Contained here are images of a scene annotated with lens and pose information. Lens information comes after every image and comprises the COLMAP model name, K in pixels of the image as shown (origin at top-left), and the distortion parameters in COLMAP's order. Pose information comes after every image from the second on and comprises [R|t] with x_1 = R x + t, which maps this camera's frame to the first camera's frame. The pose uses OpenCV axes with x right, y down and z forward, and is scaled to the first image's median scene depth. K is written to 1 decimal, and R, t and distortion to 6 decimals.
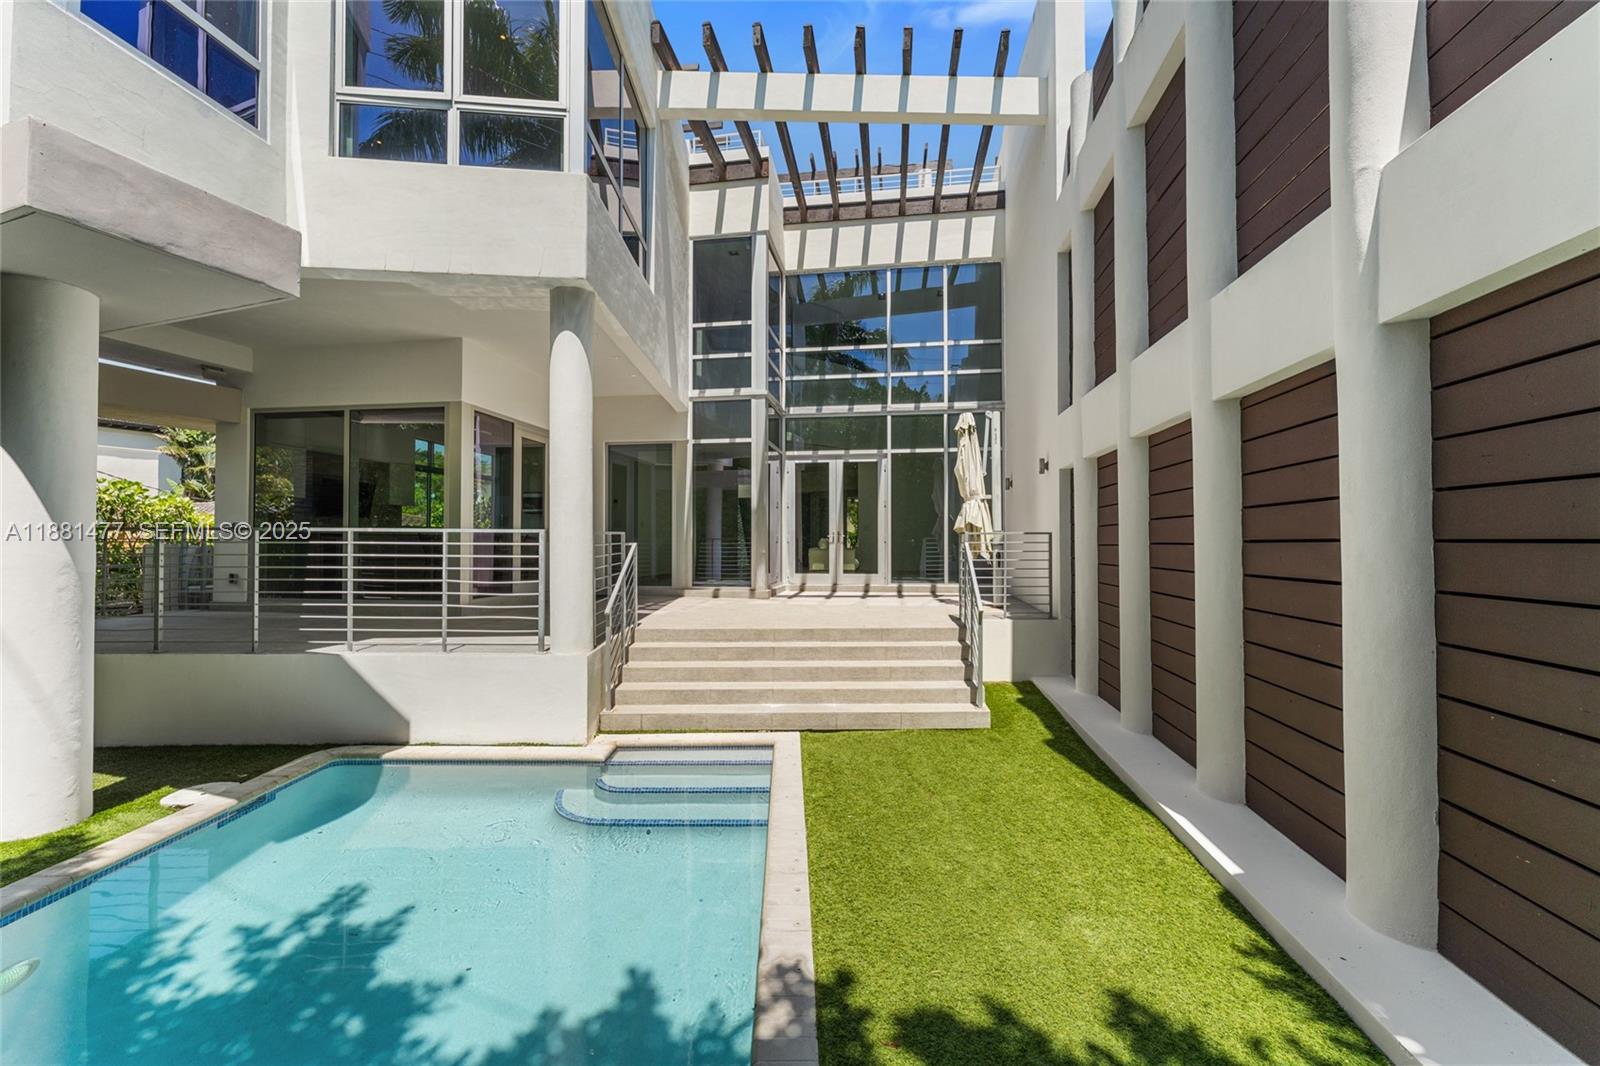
lens RADIAL K [[655.3, 0, 800.1], [0, 655.3, 526.2], [0, 0, 1]] dist [0.000643, -0.000259]
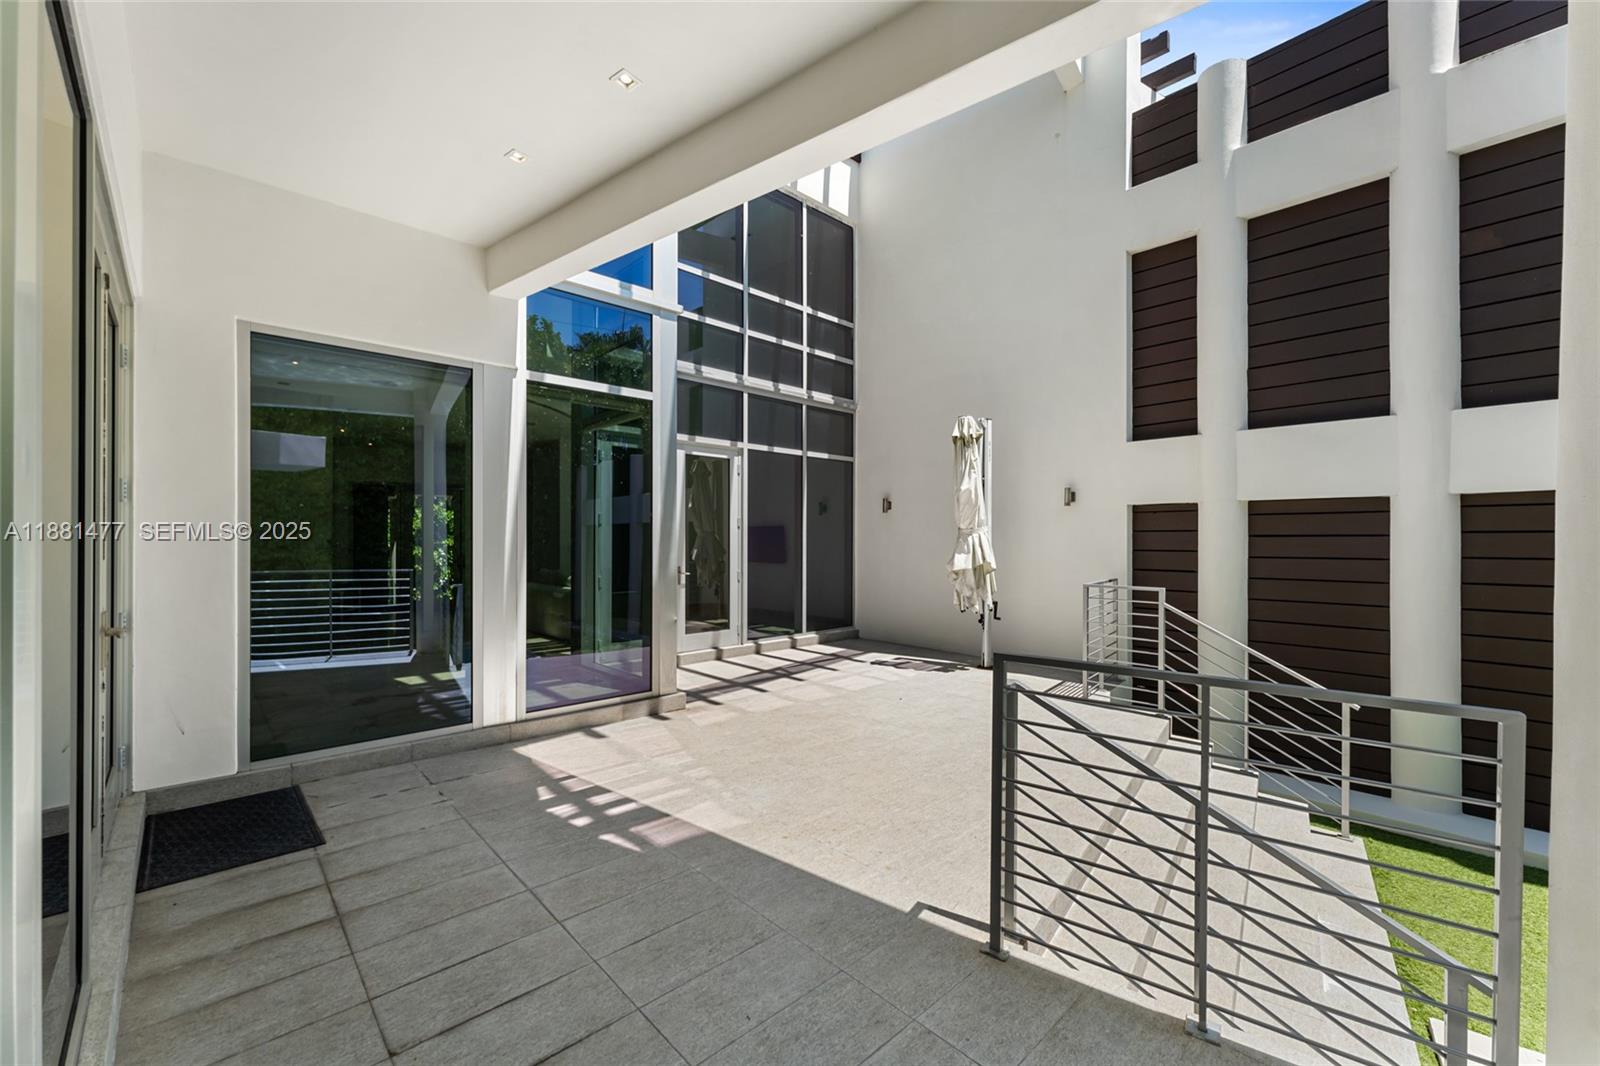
lens RADIAL K [[655.3, 0, 793.0], [0, 655.3, 534.7], [0, 0, 1]] dist [0.000643, -0.000259]
pose [[0.599937, 0.007495, 0.800012, -0.397320], [-0.022392, 0.999722, 0.007426, -0.031288], [-0.799733, -0.022369, 0.599938, 0.593084]]
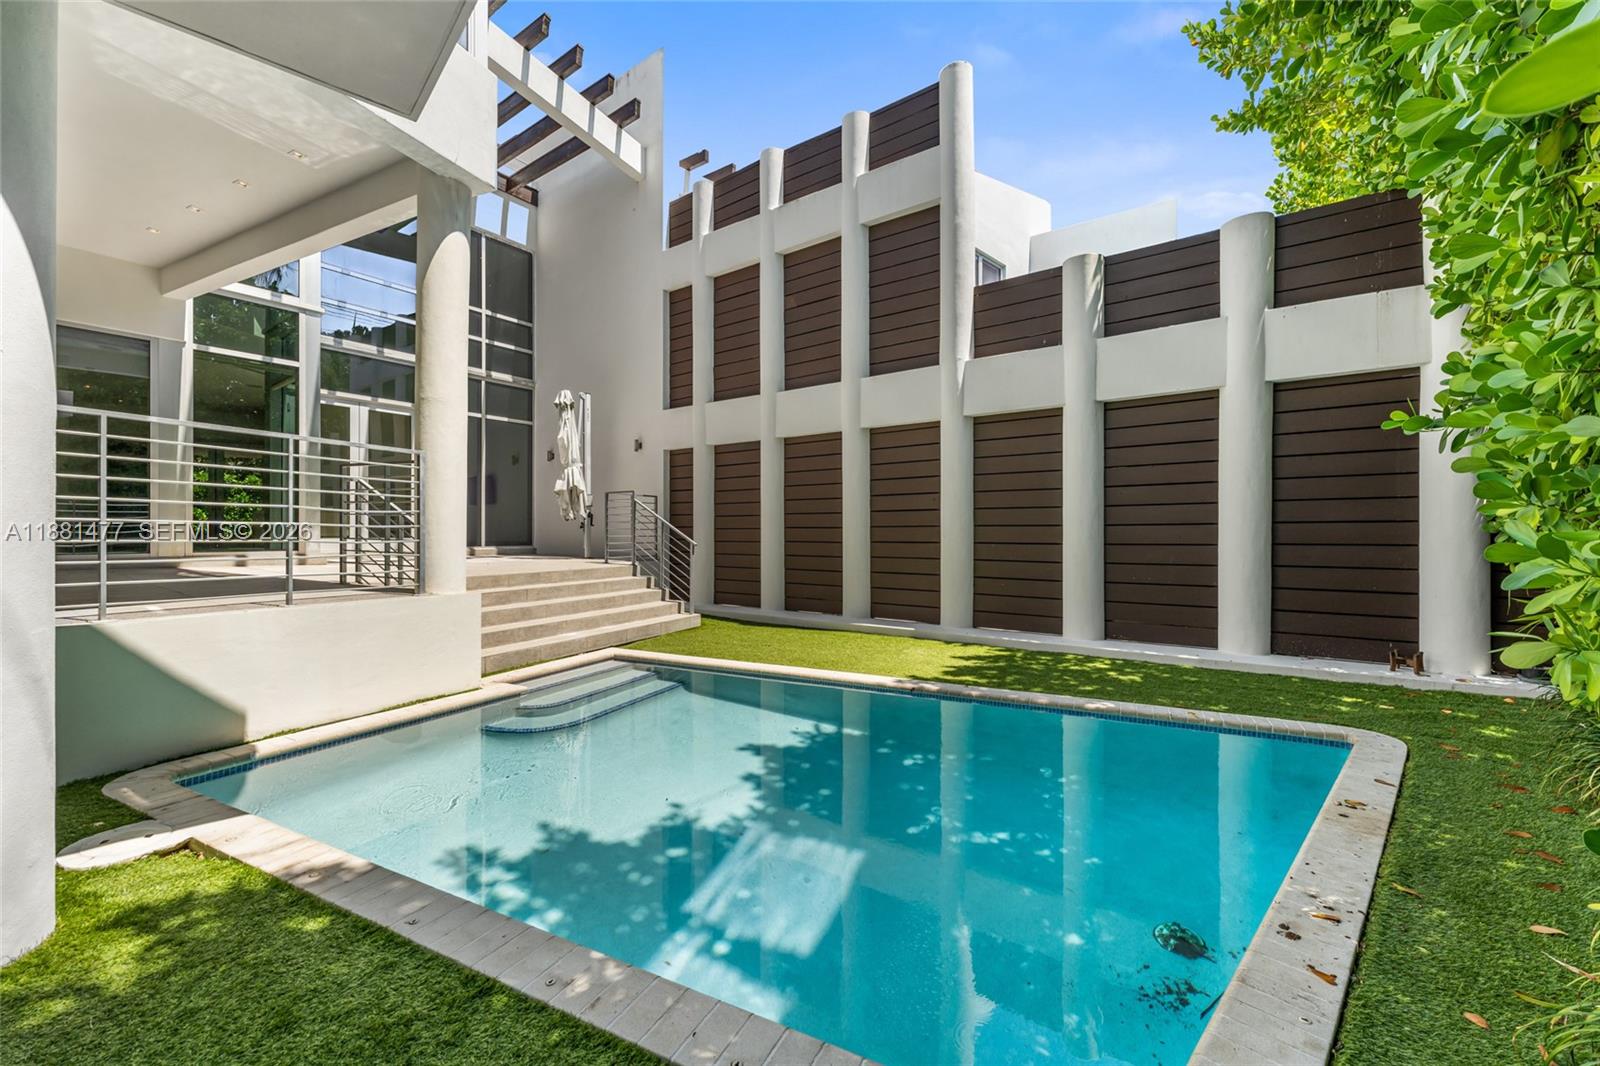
lens RADIAL K [[655.3, 0, 809.8], [0, 655.3, 535.3], [0, 0, 1]] dist [0.000643, -0.000259]
pose [[0.438129, 0.001367, 0.898911, -0.500046], [-0.023476, 0.999675, 0.009922, 0.050261], [-0.898606, -0.025450, 0.438019, 0.091990]]
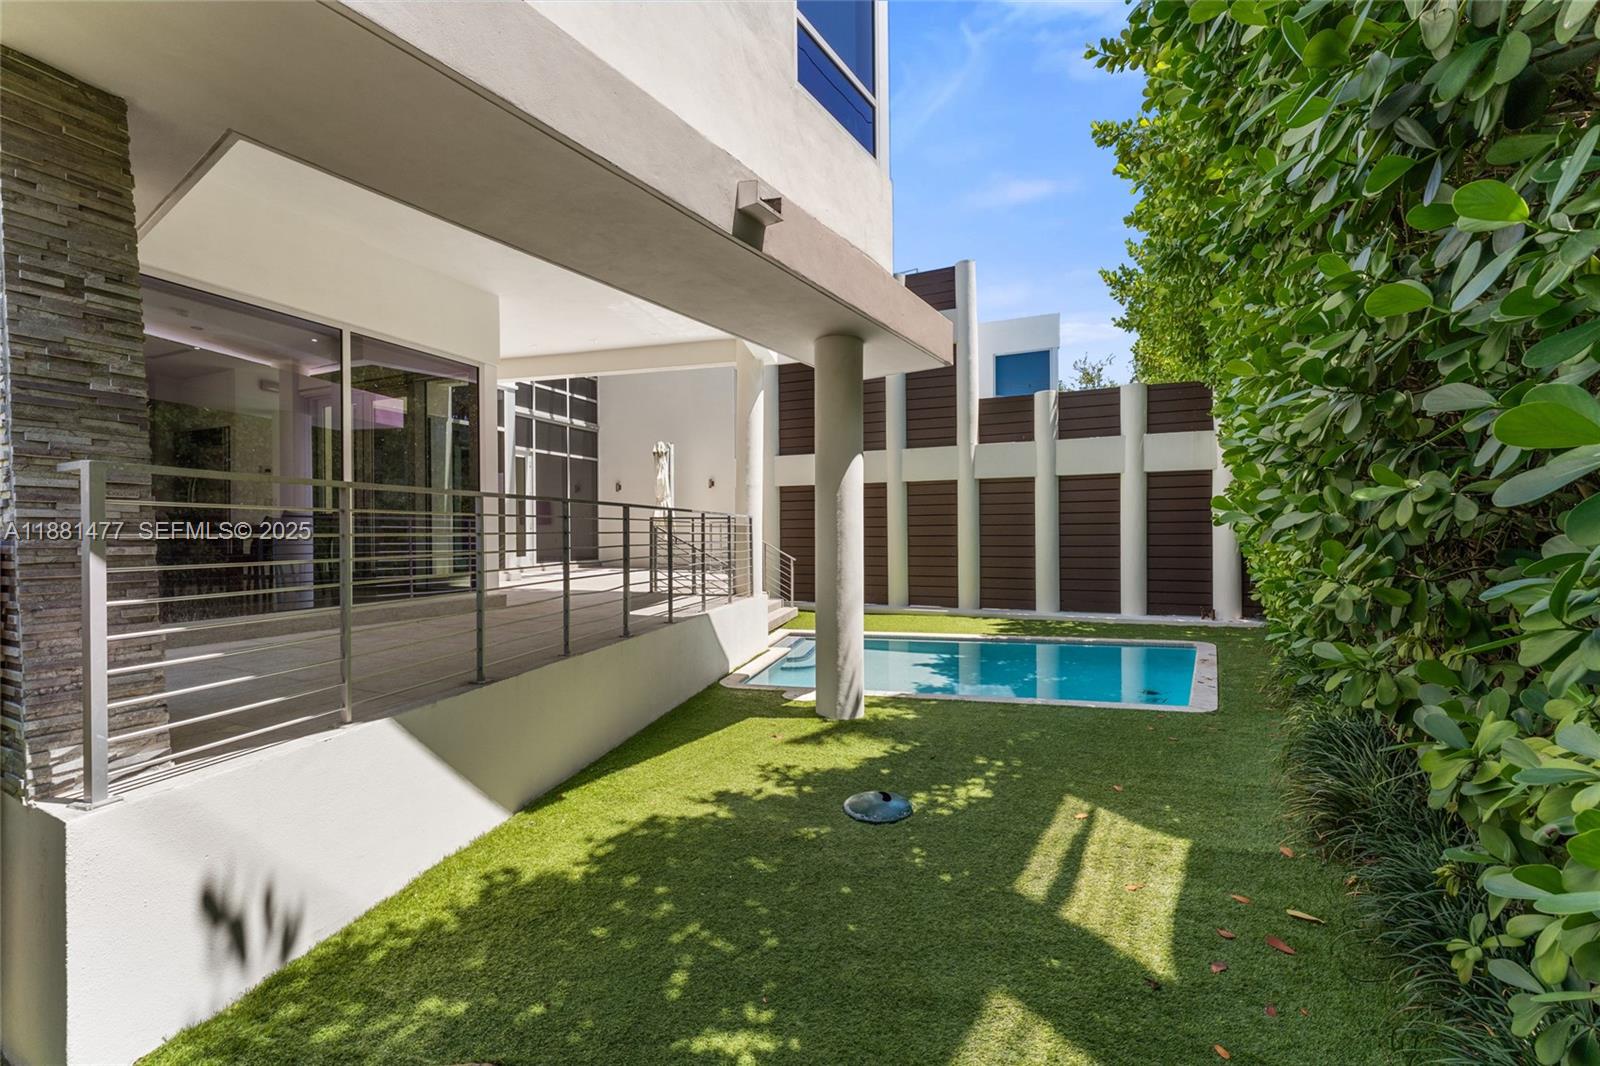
lens RADIAL K [[655.3, 0, 816.5], [0, 655.3, 534.9], [0, 0, 1]] dist [0.000643, -0.000259]
pose [[0.201969, -0.003358, 0.979386, -0.965003], [-0.017505, 0.999822, 0.007038, 0.020091], [-0.979236, -0.018566, 0.201874, 0.289250]]
